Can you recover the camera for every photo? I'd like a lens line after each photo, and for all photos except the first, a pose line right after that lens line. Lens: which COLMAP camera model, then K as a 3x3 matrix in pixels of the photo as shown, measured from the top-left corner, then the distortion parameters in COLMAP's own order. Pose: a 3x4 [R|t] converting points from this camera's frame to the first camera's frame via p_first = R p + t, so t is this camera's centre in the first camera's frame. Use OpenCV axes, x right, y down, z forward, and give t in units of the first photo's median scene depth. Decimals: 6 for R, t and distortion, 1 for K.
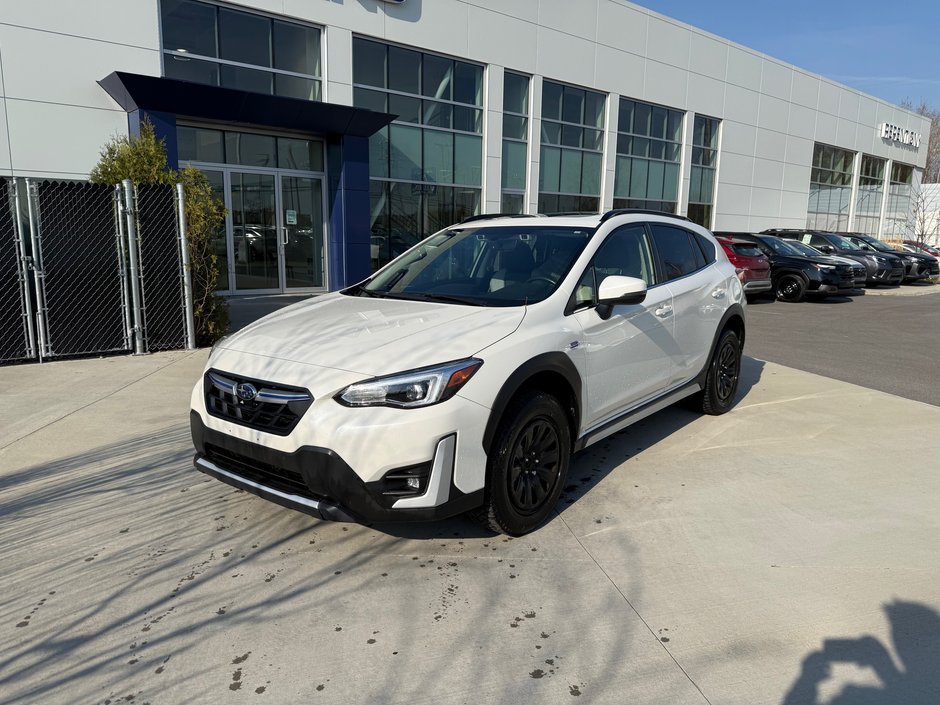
lens RADIAL K [[663.9, 0, 474.1], [0, 663.9, 358.7], [0, 0, 1]] dist [0.030355, -0.043280]
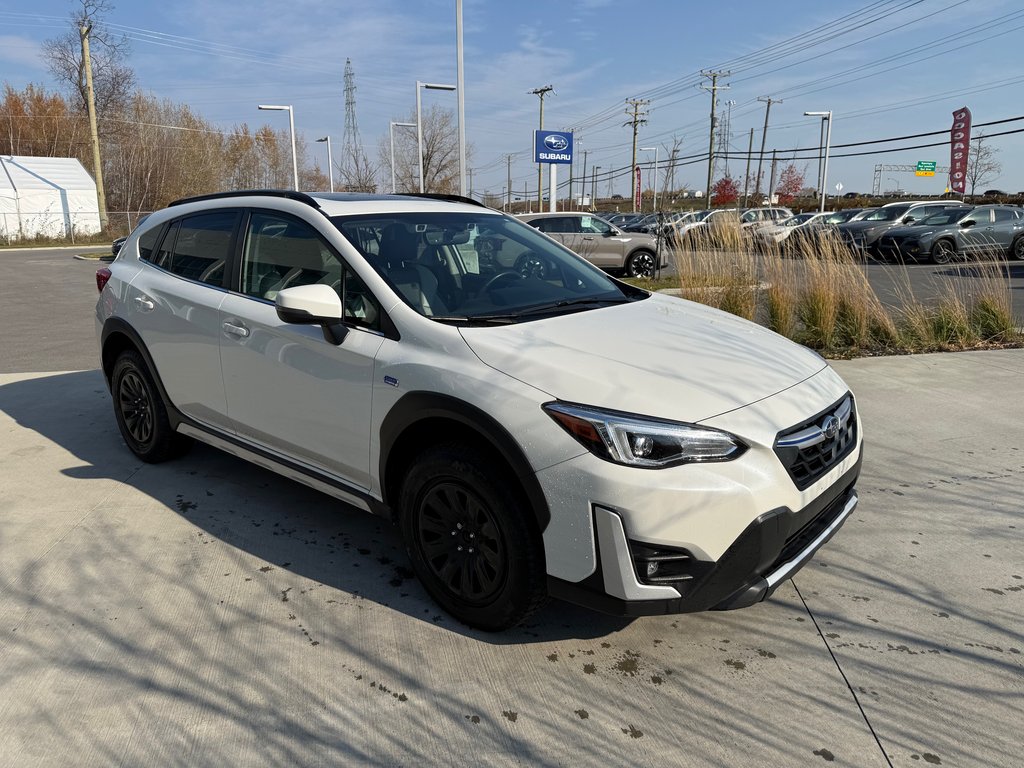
lens RADIAL K [[723.2, 0, 505.3], [0, 723.2, 369.0], [0, 0, 1]] dist [0.030355, -0.043280]
pose [[0.034013, -0.209956, 0.977119, -0.455786], [0.183243, 0.962421, 0.200419, -0.100769], [-0.982479, 0.172233, 0.071208, 0.497722]]
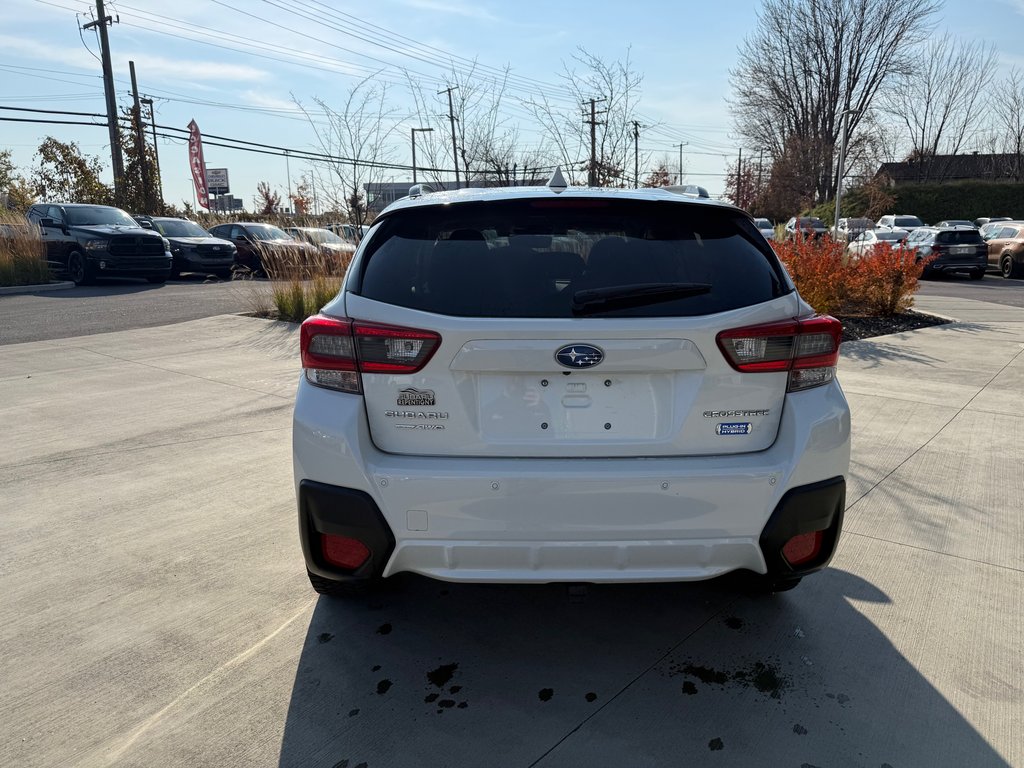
lens RADIAL K [[723.2, 0, 516.0], [0, 723.2, 385.1], [0, 0, 1]] dist [0.030355, -0.043280]
pose [[-0.755974, 0.130526, -0.641456, 0.416229], [-0.116771, 0.937312, 0.328346, -0.174424], [0.644102, 0.323124, -0.693342, 0.979352]]
